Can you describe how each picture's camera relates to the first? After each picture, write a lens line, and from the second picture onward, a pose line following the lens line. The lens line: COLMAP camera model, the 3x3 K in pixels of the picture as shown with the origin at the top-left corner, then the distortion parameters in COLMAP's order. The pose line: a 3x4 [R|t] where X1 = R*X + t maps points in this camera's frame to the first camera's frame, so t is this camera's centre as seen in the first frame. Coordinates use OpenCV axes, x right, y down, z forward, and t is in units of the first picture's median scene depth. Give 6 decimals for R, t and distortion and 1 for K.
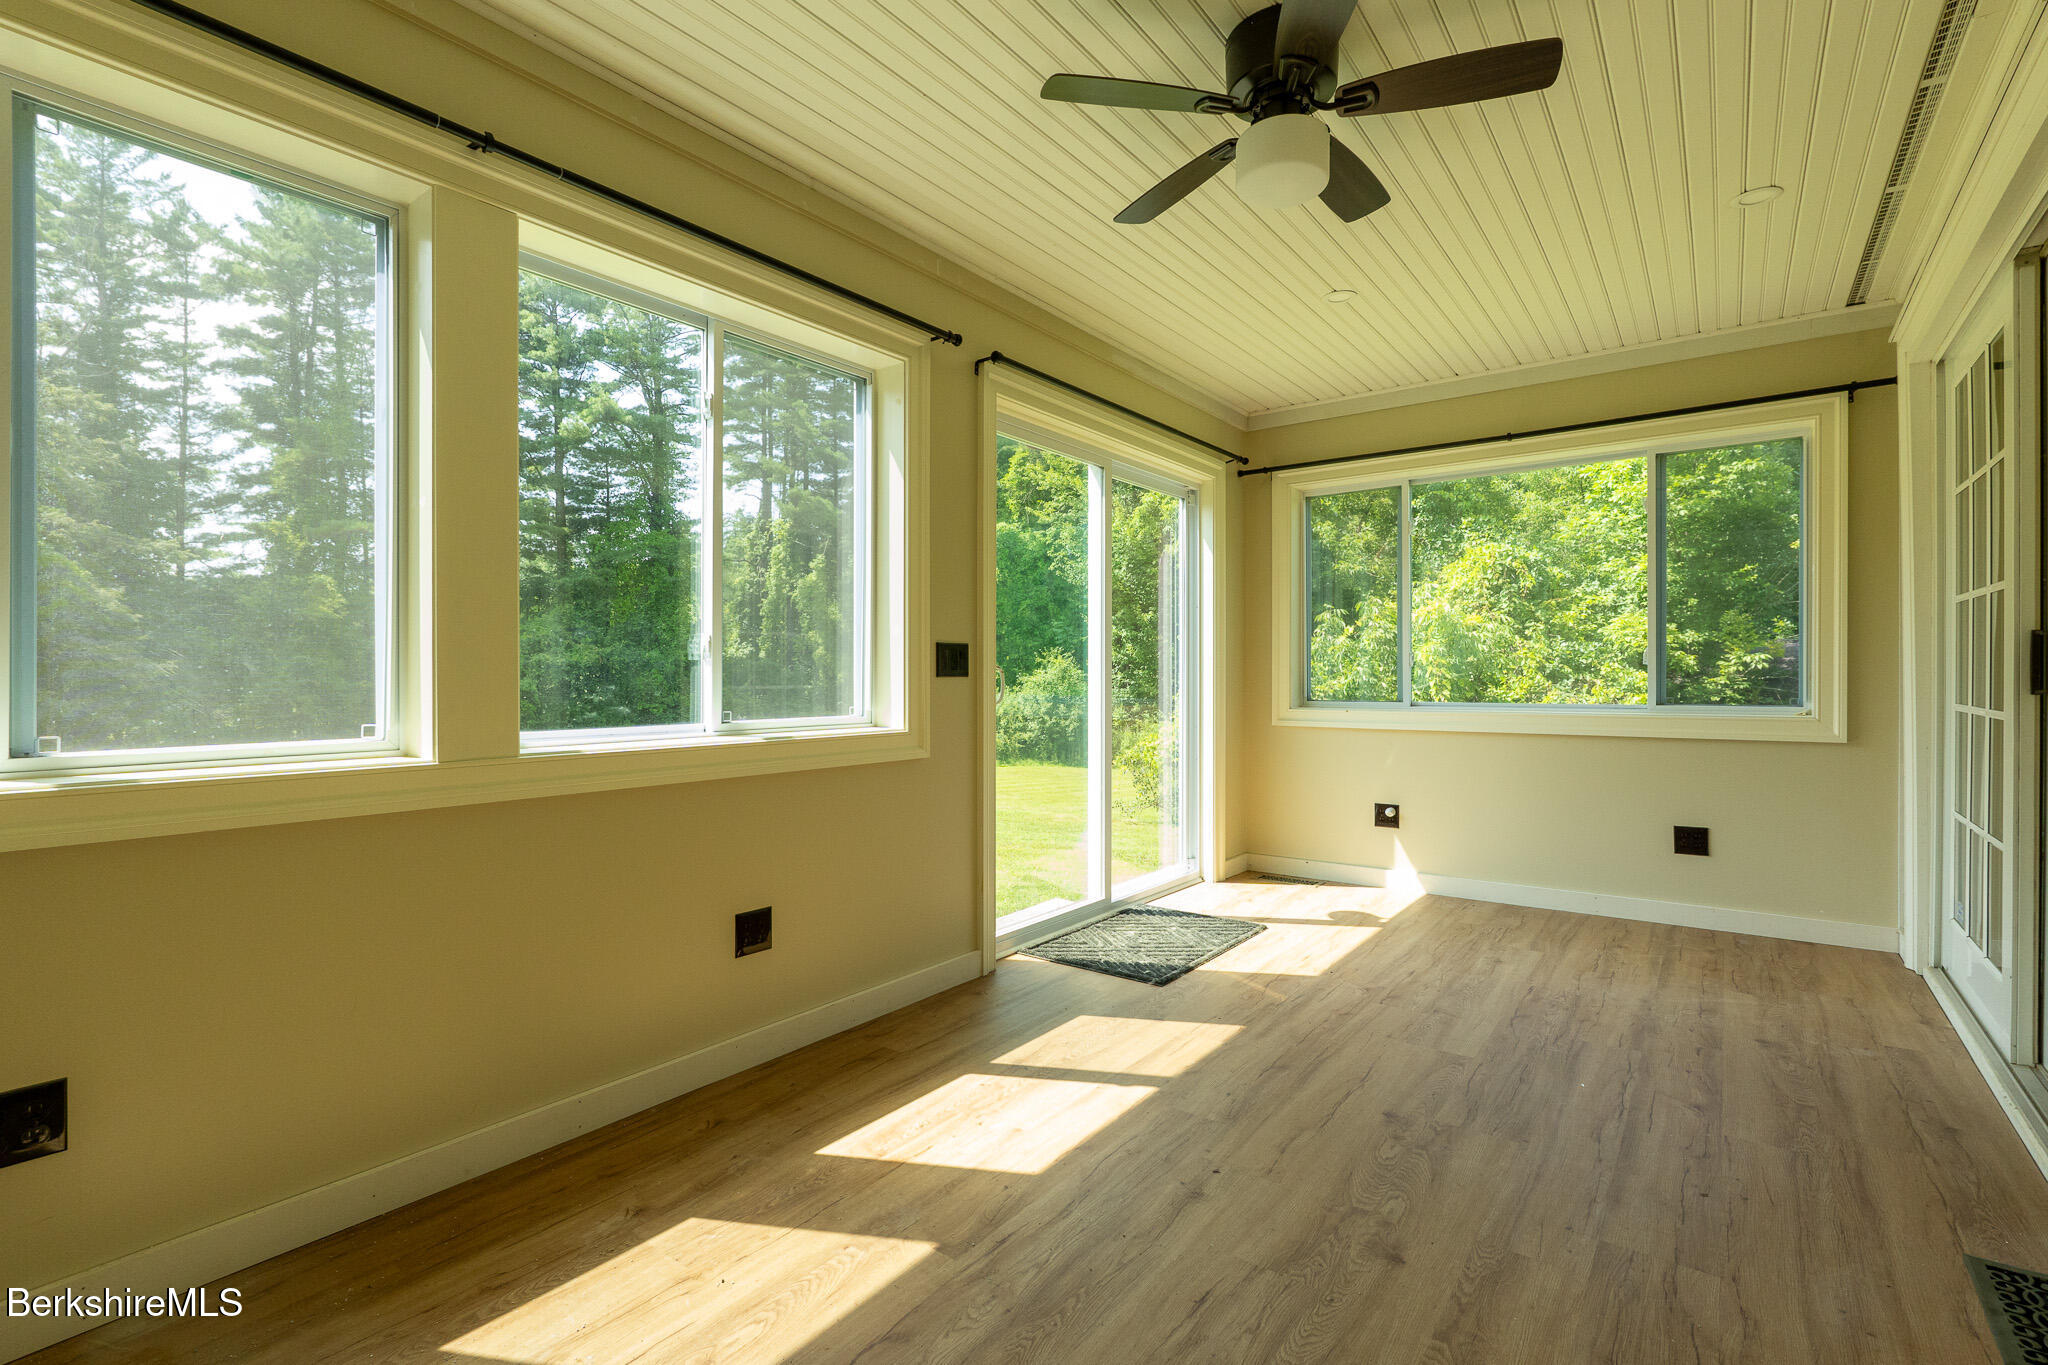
lens RADIAL K [[941.1, 0, 1013.6], [0, 941.1, 677.6], [0, 0, 1]] dist [-0.003938, -0.000103]
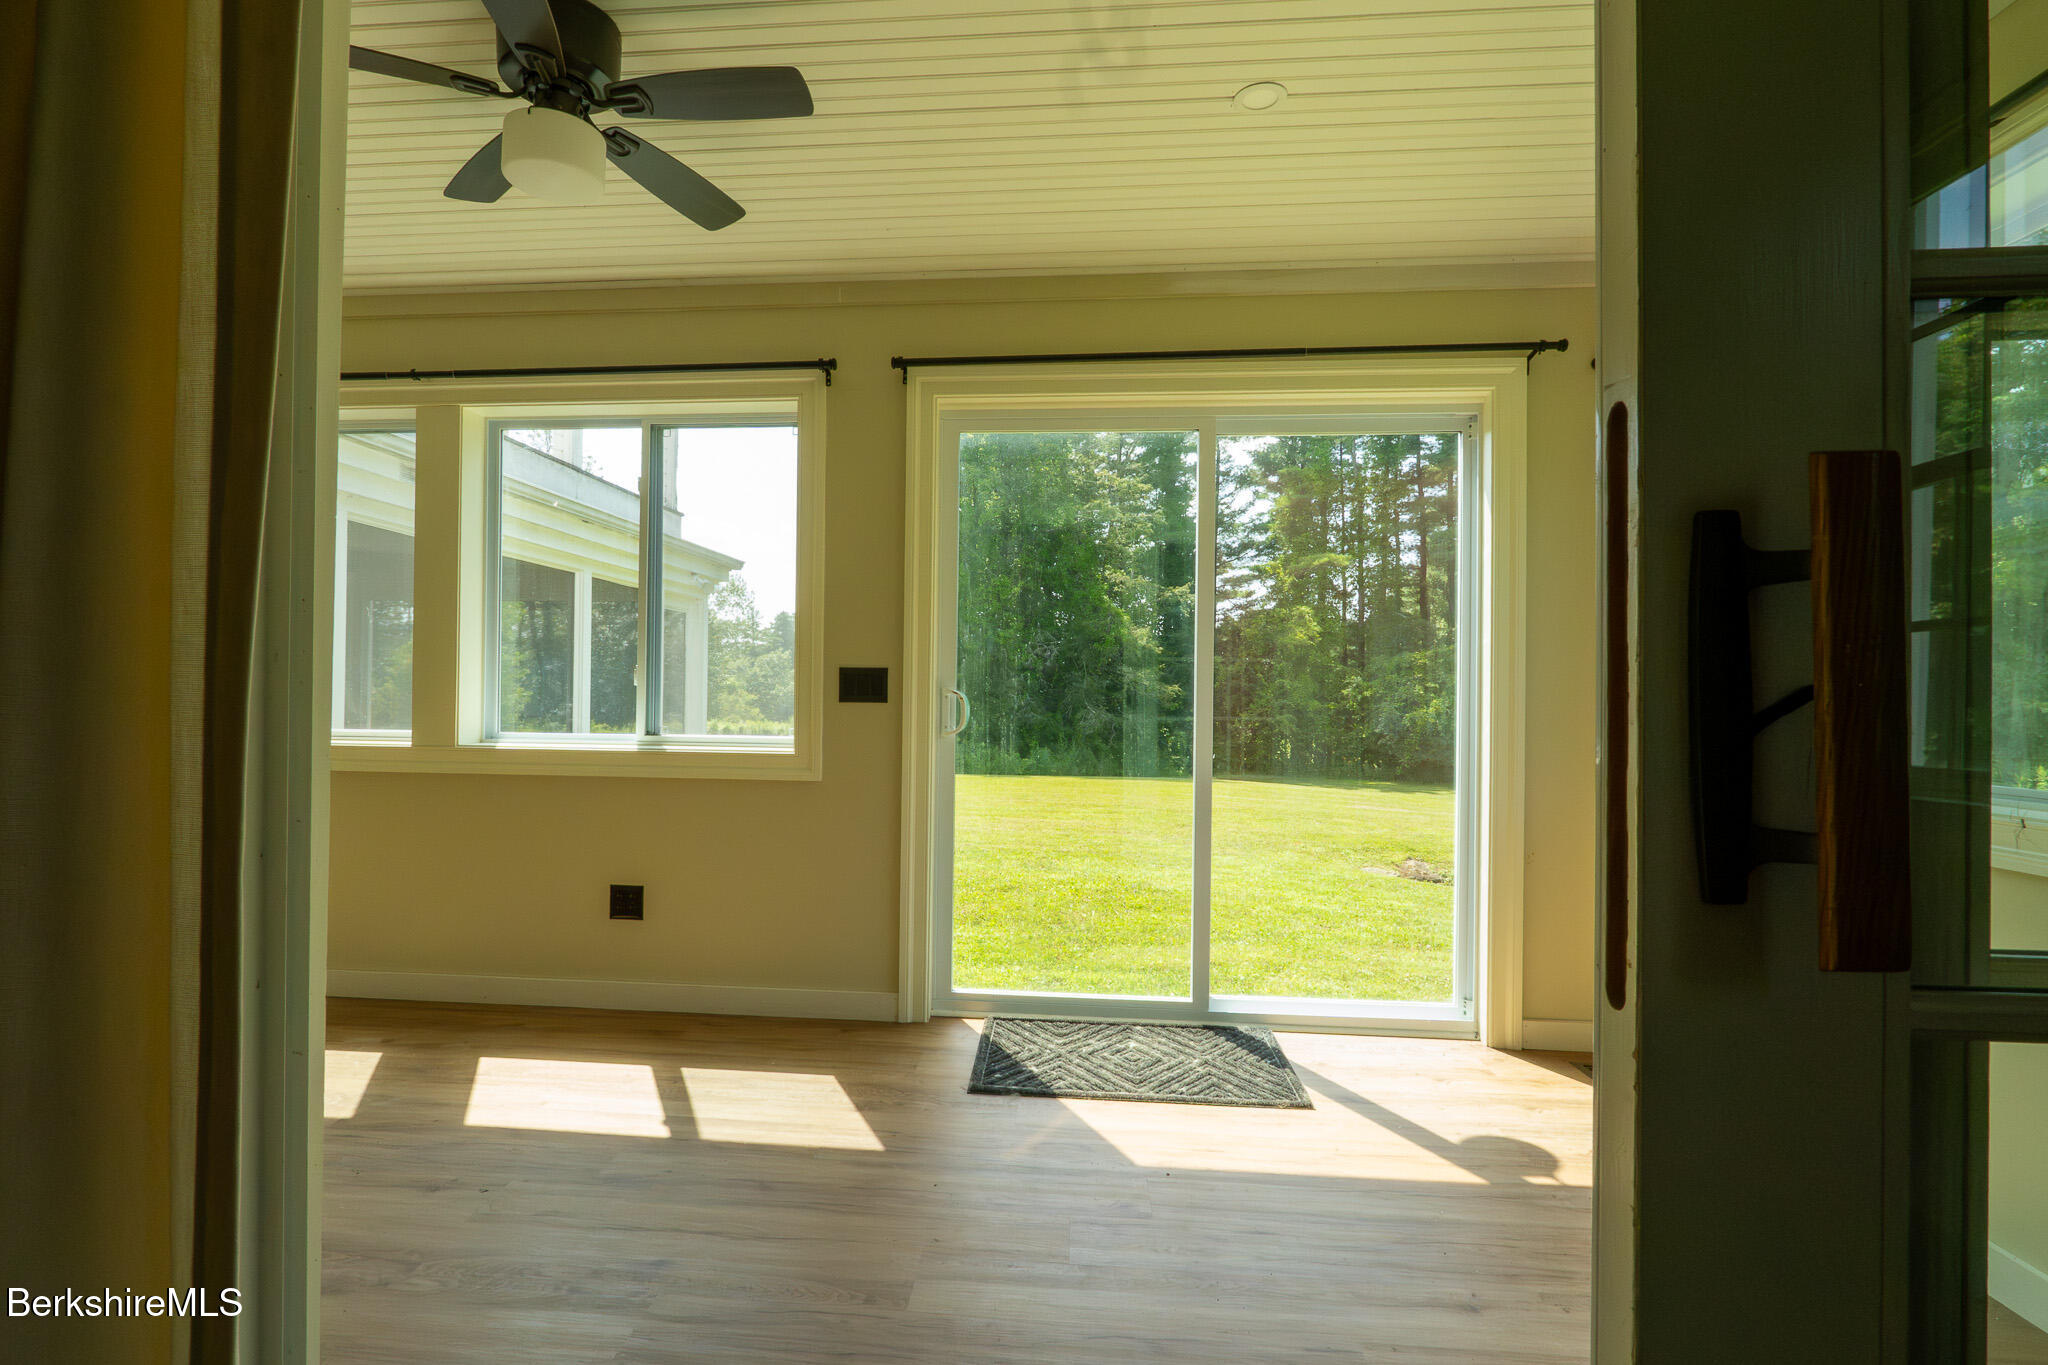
lens RADIAL K [[1044.5, 0, 1024.0], [0, 1044.5, 682.5], [0, 0, 1]] dist [-0.000304, 0.000226]
pose [[0.525650, -0.000113, -0.850701, 0.930255], [-0.016123, 0.999819, -0.010095, -0.013019], [0.850548, 0.019022, 0.525553, 0.560684]]
